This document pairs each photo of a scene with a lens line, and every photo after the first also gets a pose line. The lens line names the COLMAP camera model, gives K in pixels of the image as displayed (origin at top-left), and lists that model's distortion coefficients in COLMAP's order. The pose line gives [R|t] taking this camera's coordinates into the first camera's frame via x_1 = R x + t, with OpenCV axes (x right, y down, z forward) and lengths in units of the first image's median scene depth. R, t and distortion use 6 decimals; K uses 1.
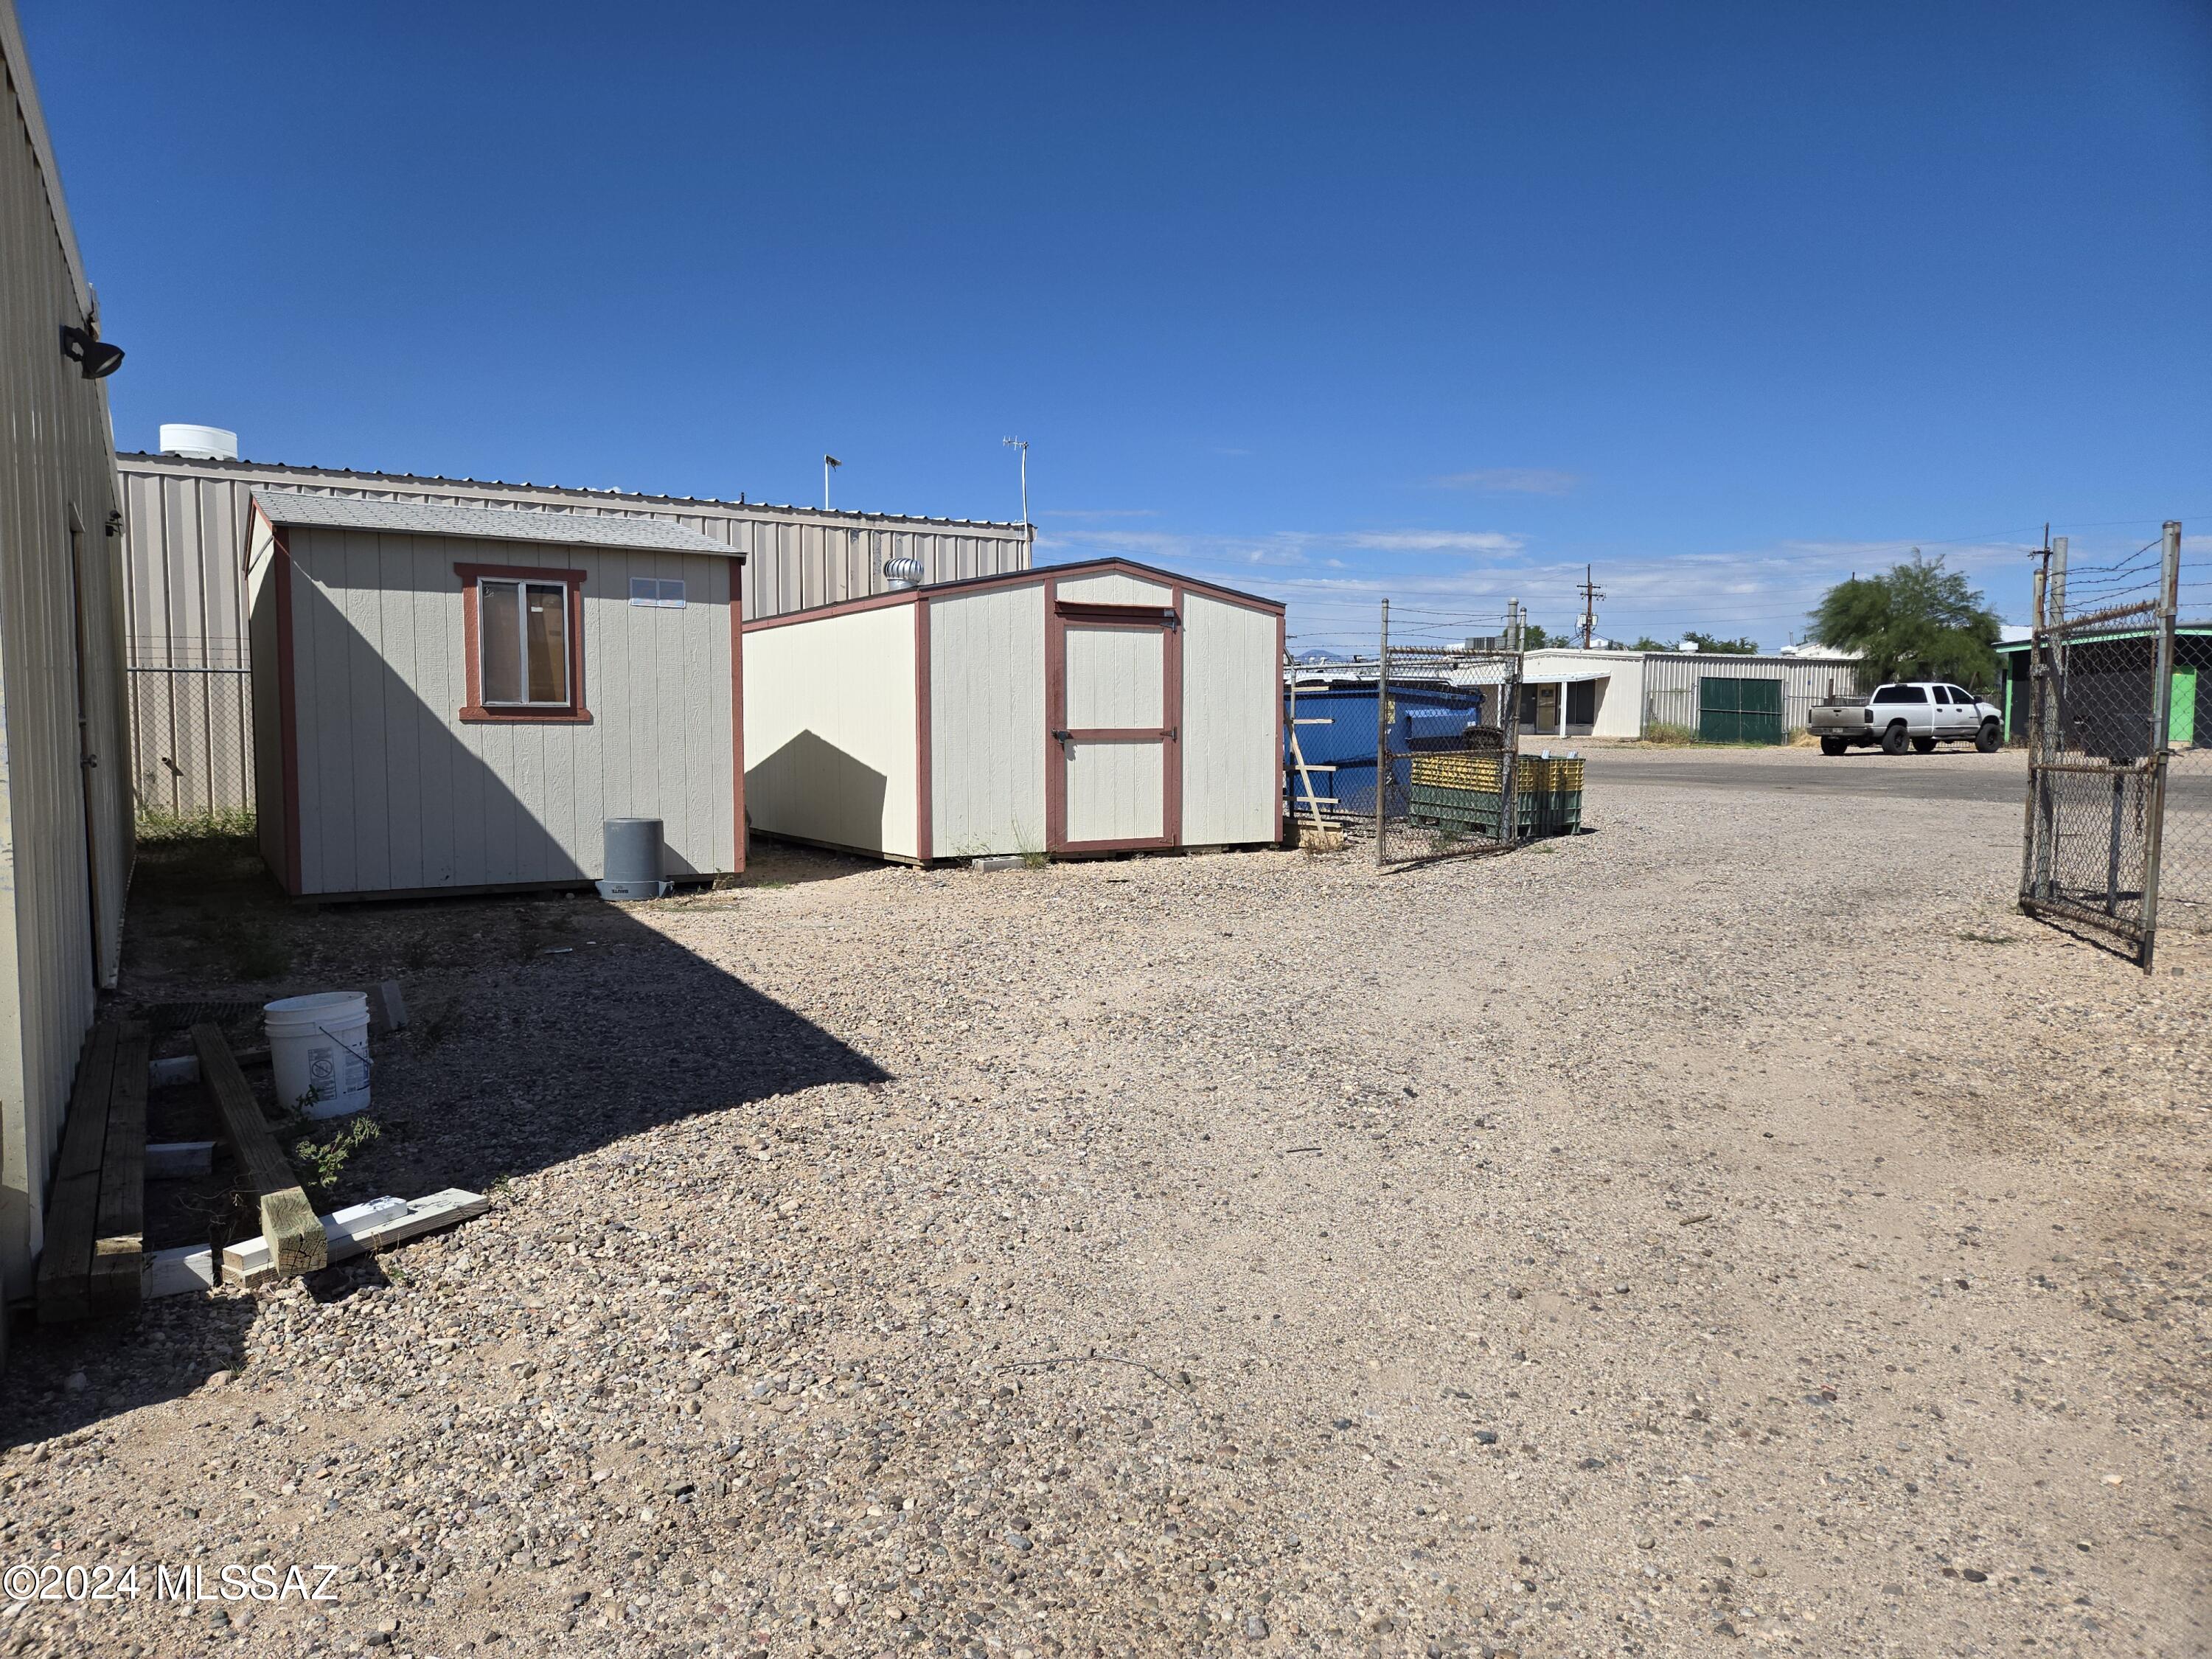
lens RADIAL K [[1483.6, 0, 1108.0], [0, 1483.6, 835.4], [0, 0, 1]] dist [0.070512, -0.062302]
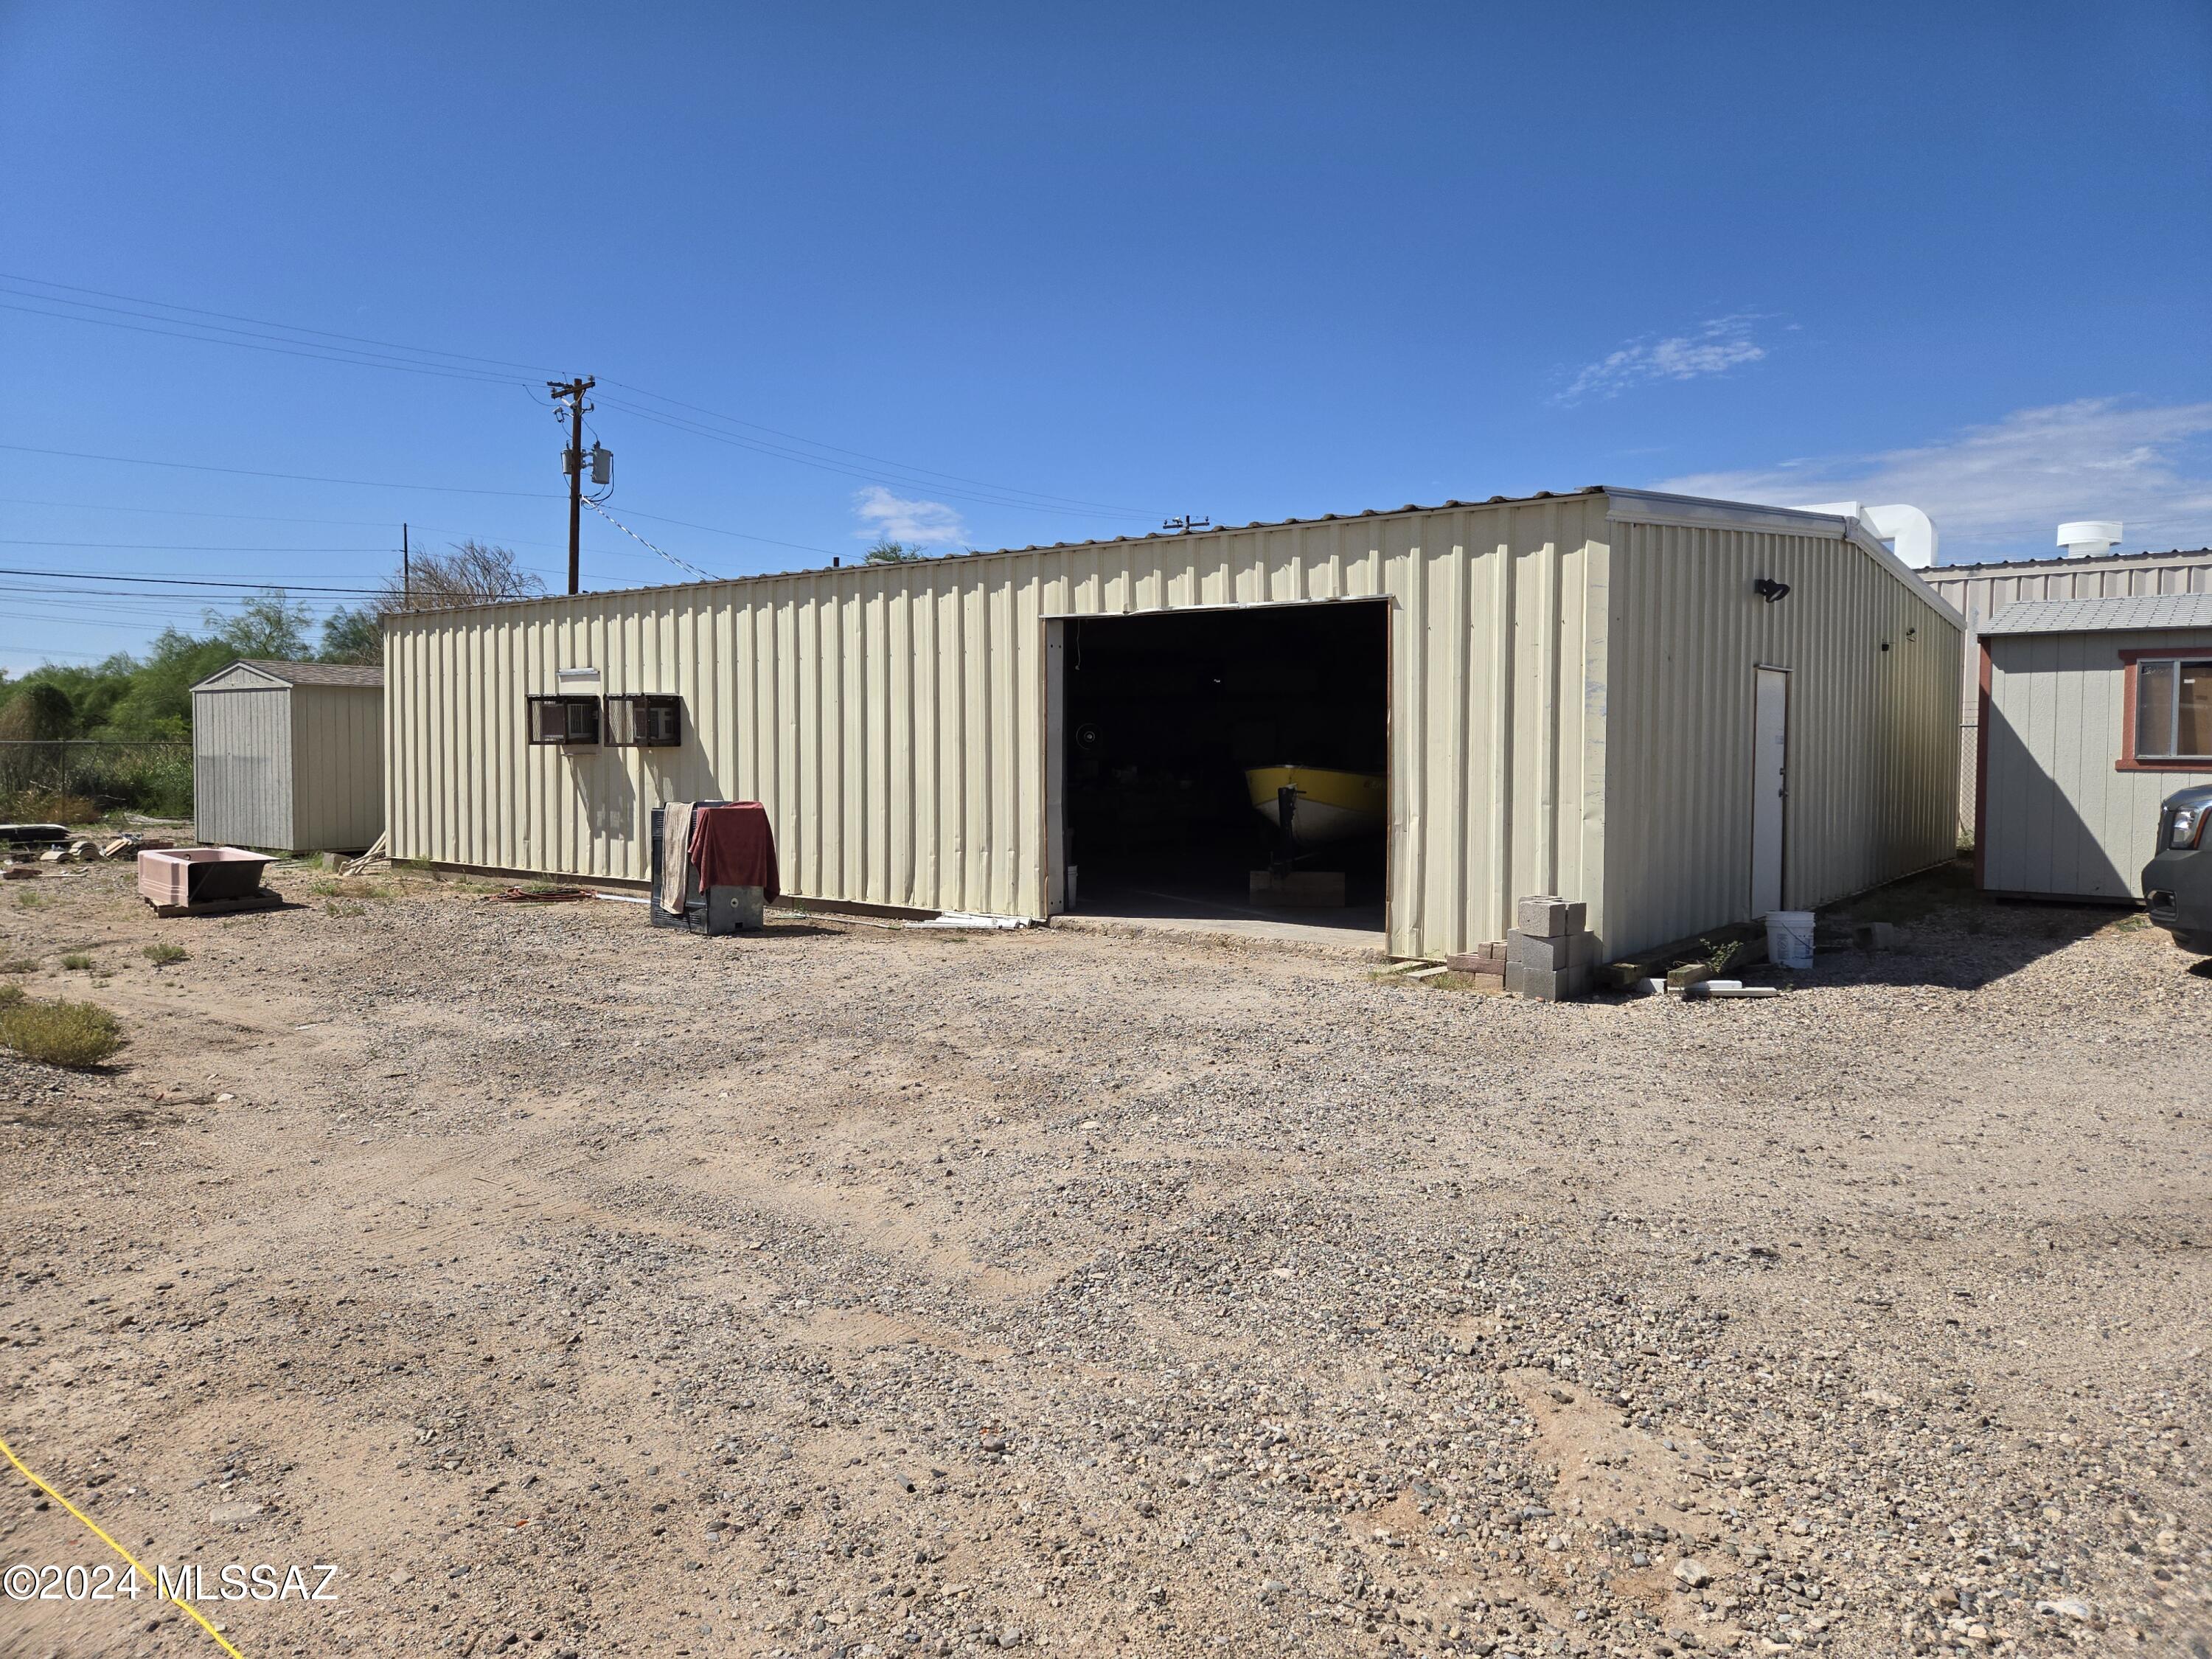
lens RADIAL K [[1483.6, 0, 1110.5], [0, 1483.6, 811.2], [0, 0, 1]] dist [0.070512, -0.062302]
pose [[0.355423, 0.040398, -0.933832, 0.490015], [-0.073151, 0.997204, 0.015298, 0.003433], [0.931839, 0.062873, 0.357384, -0.283902]]
